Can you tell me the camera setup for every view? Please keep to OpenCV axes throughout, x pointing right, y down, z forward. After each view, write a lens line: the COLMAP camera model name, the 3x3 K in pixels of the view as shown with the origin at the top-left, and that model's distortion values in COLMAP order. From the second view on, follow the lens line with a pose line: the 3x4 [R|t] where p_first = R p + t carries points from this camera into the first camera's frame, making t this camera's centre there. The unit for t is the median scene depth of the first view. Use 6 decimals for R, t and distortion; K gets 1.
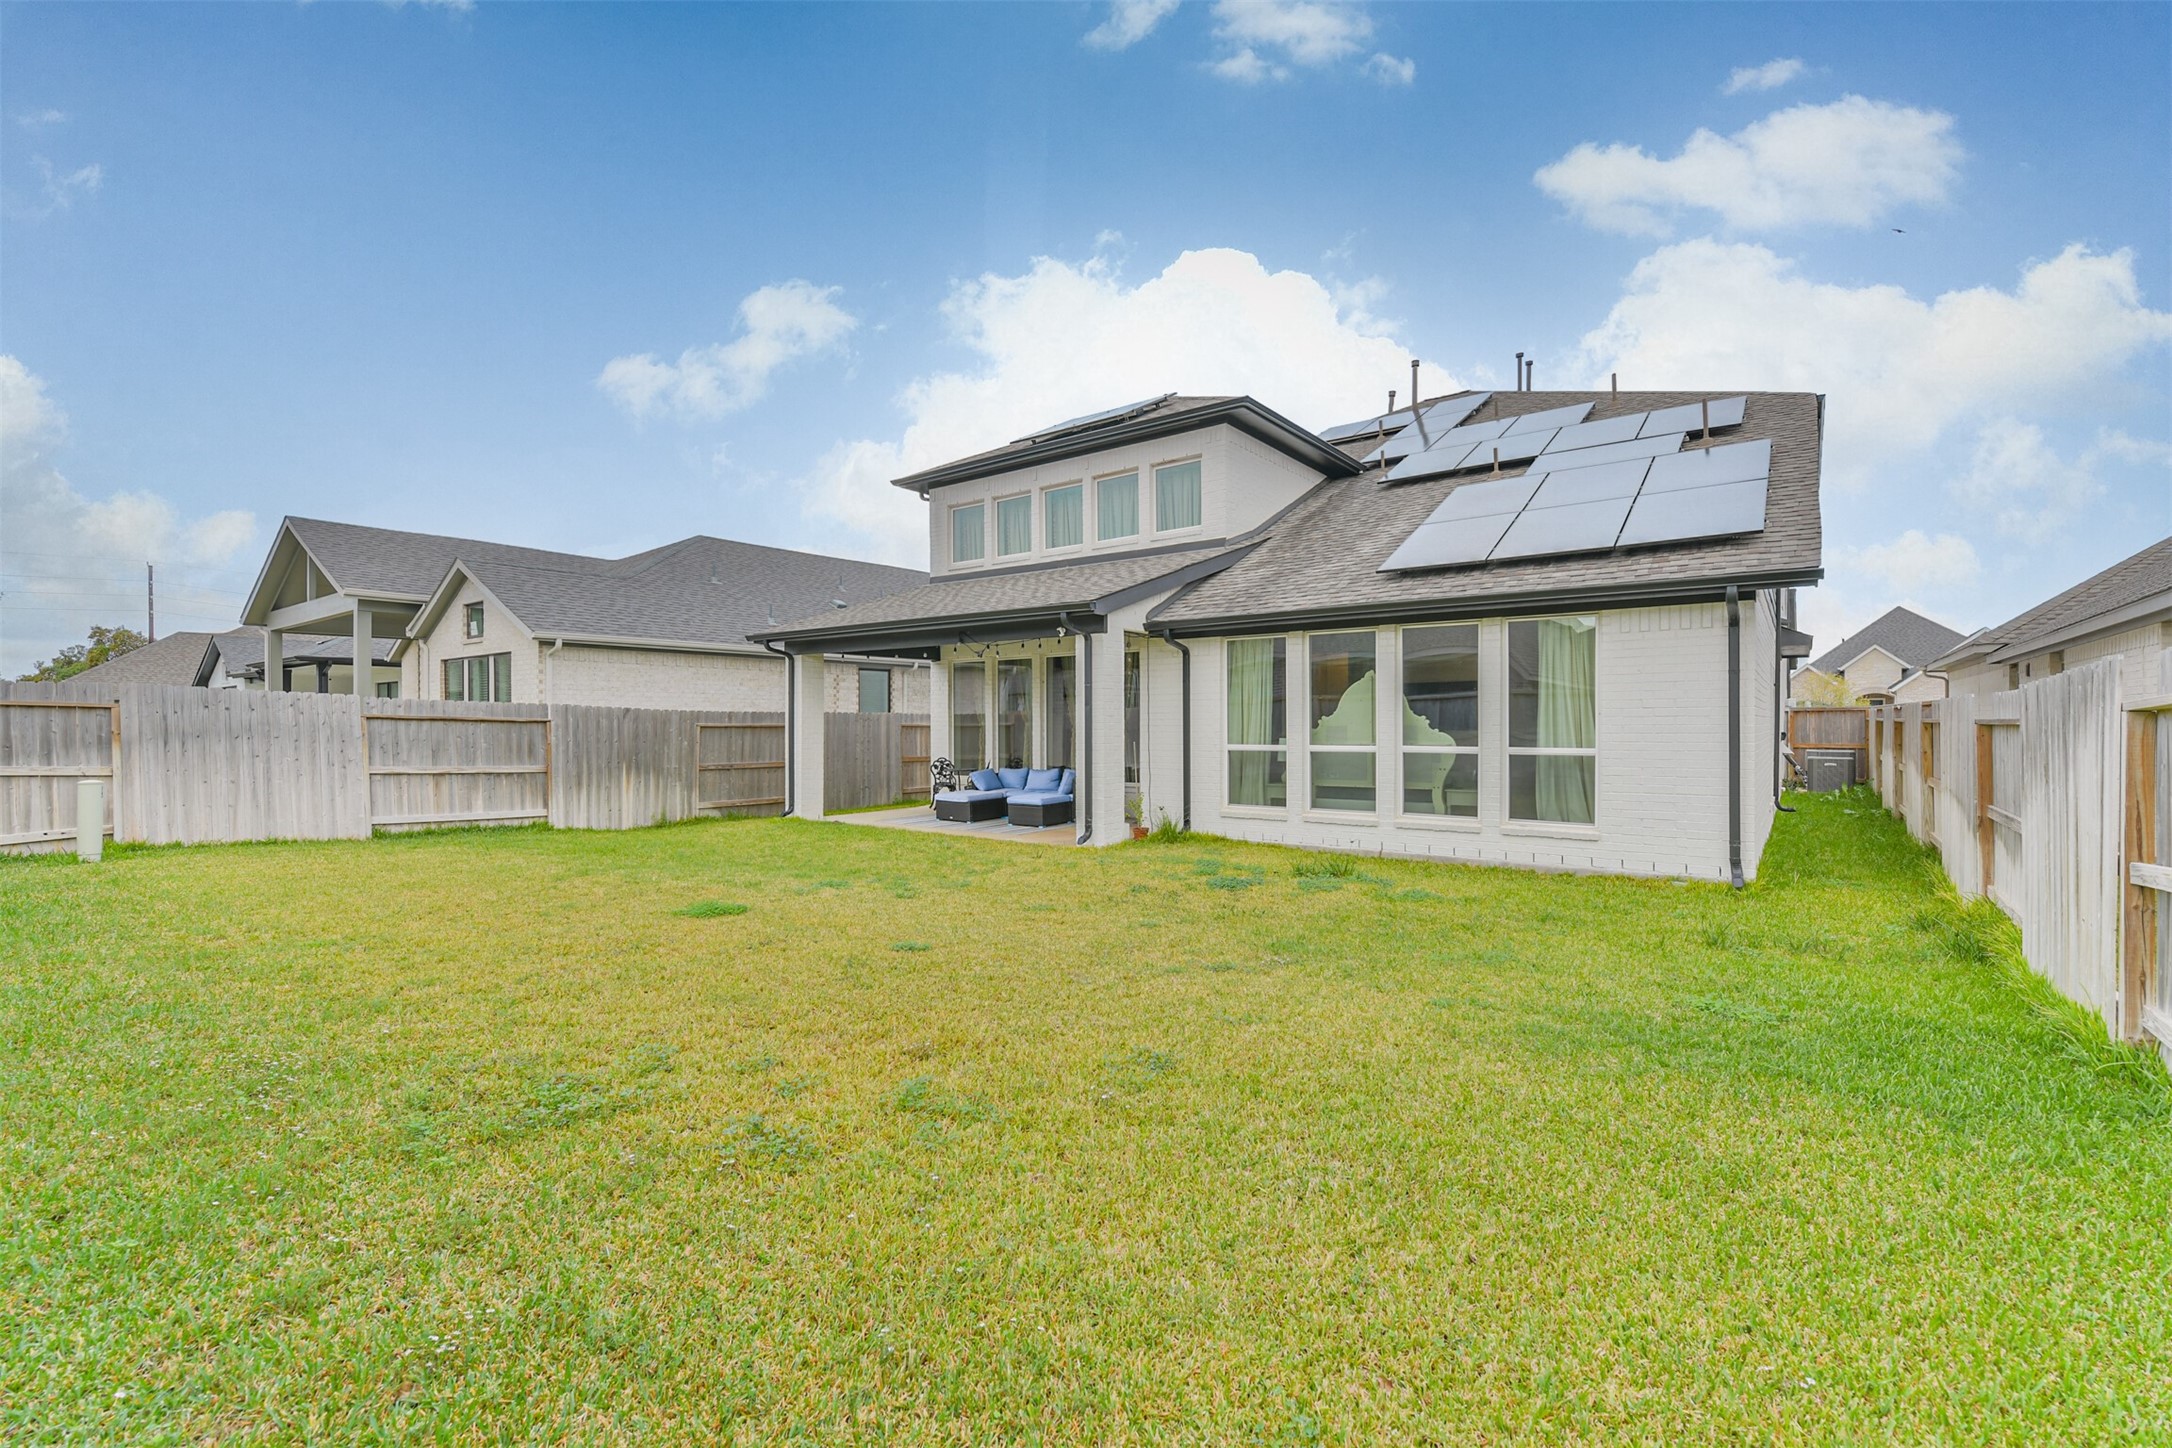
lens RADIAL K [[943.7, 0, 1098.4], [0, 943.7, 721.5], [0, 0, 1]] dist [0.001932, -0.001043]
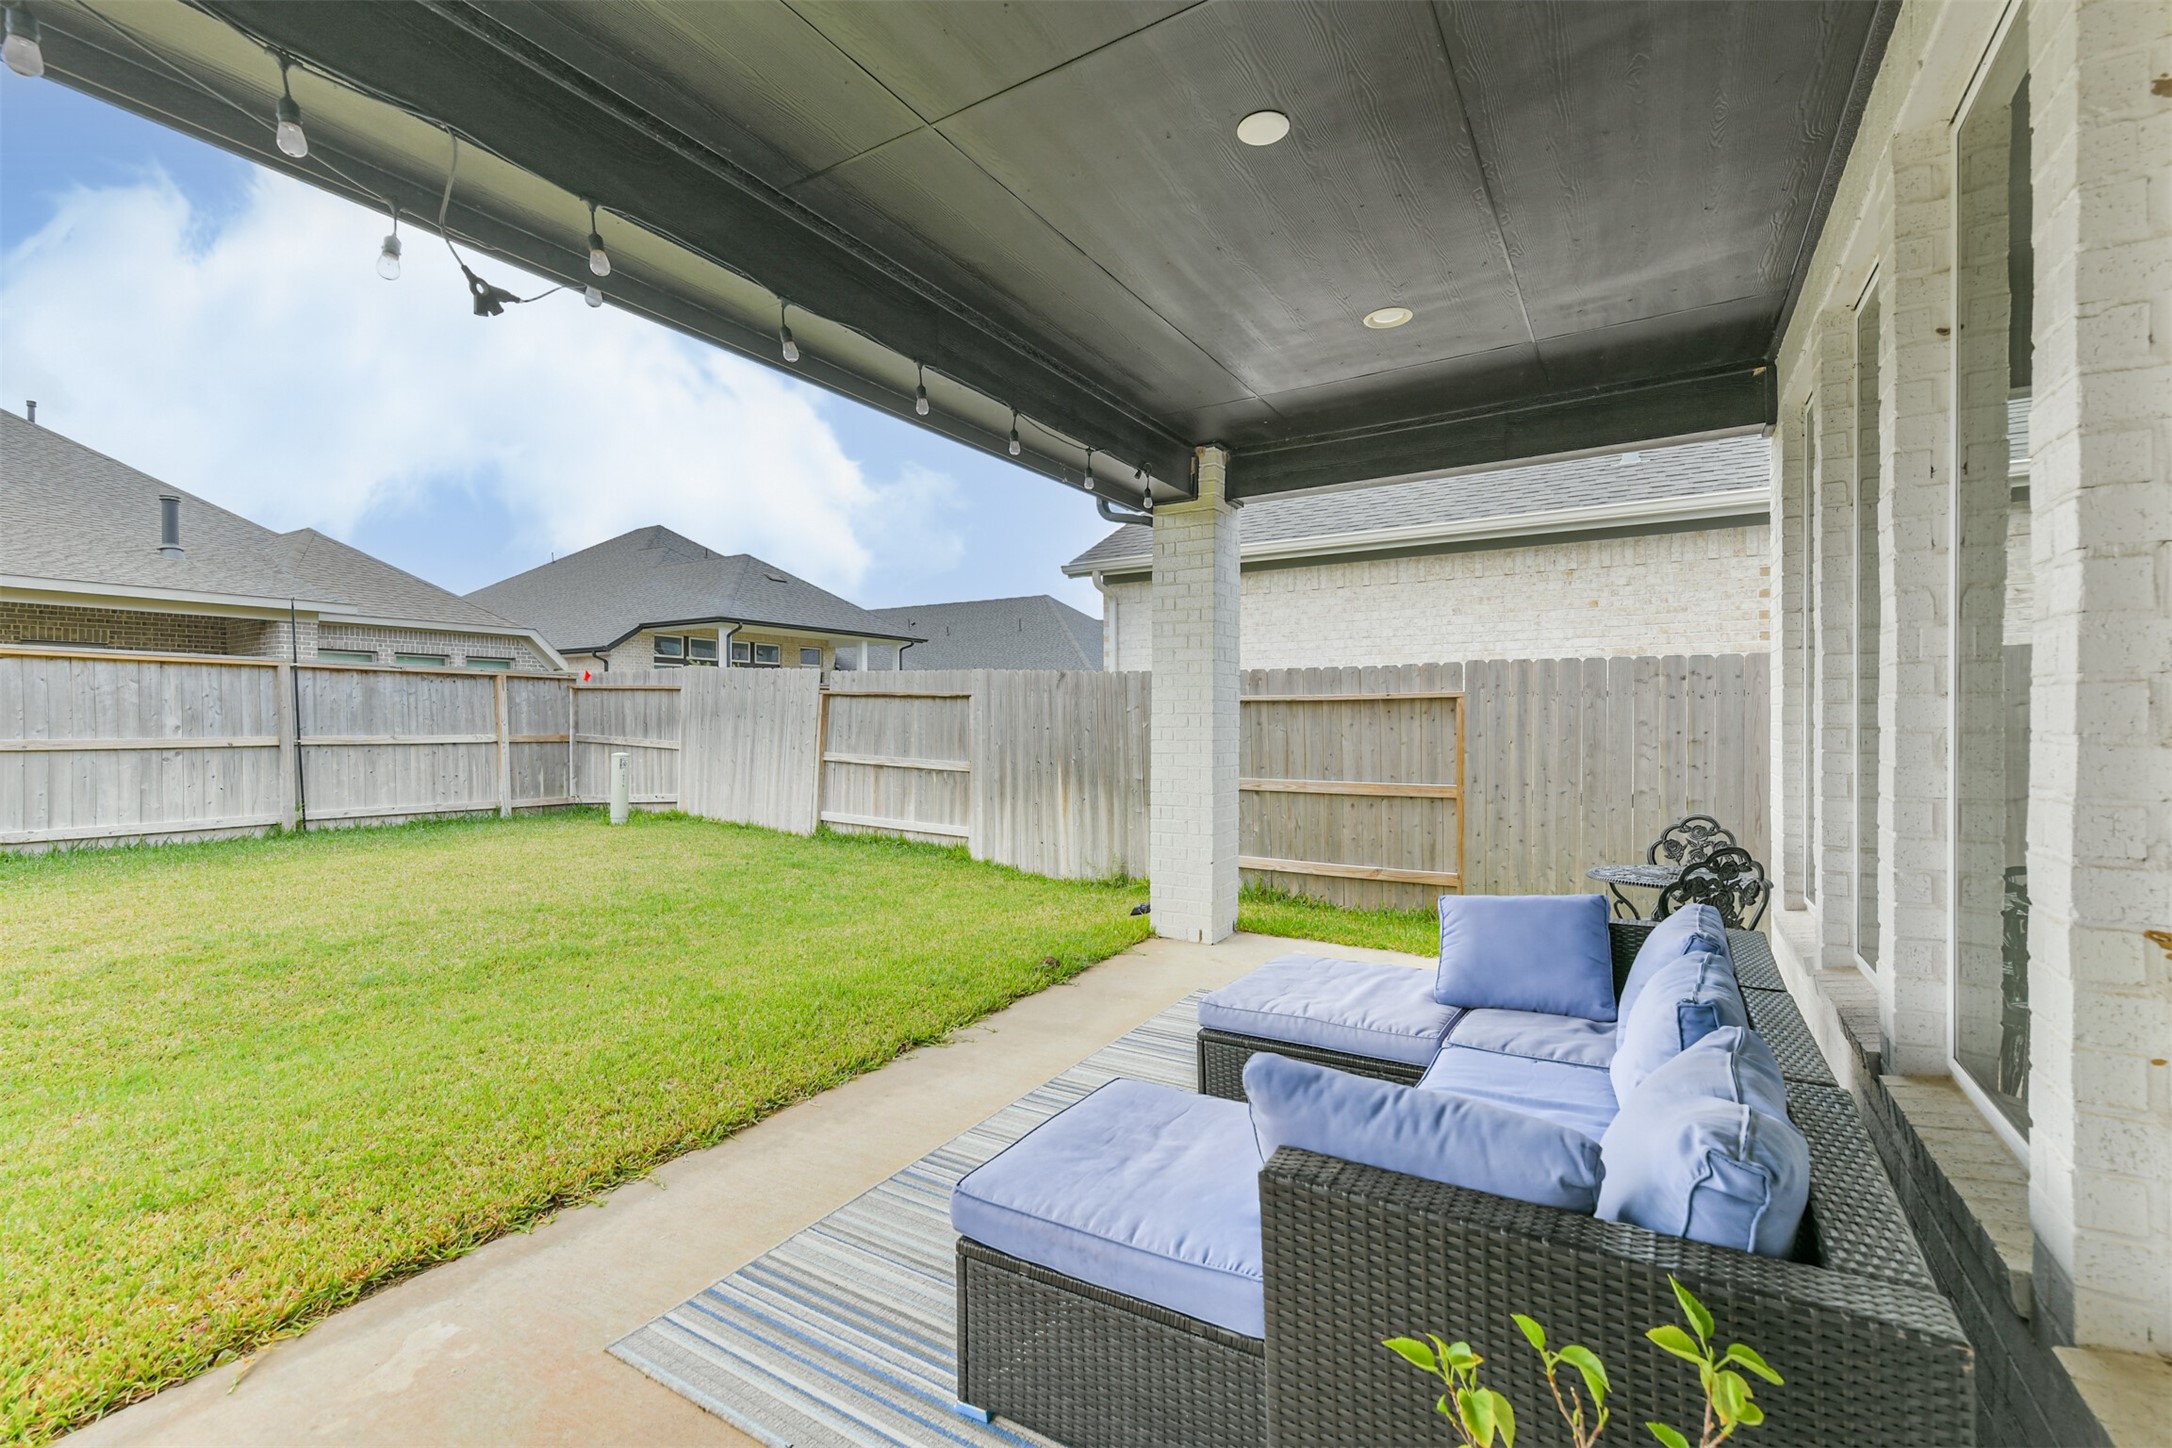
lens RADIAL K [[943.7, 0, 1083.7], [0, 943.7, 723.8], [0, 0, 1]] dist [0.001932, -0.001043]
pose [[0.090631, 0.008041, -0.995852, 0.090098], [0.005897, 0.999946, 0.008610, 0.015336], [0.995867, -0.006653, 0.090579, 1.102585]]
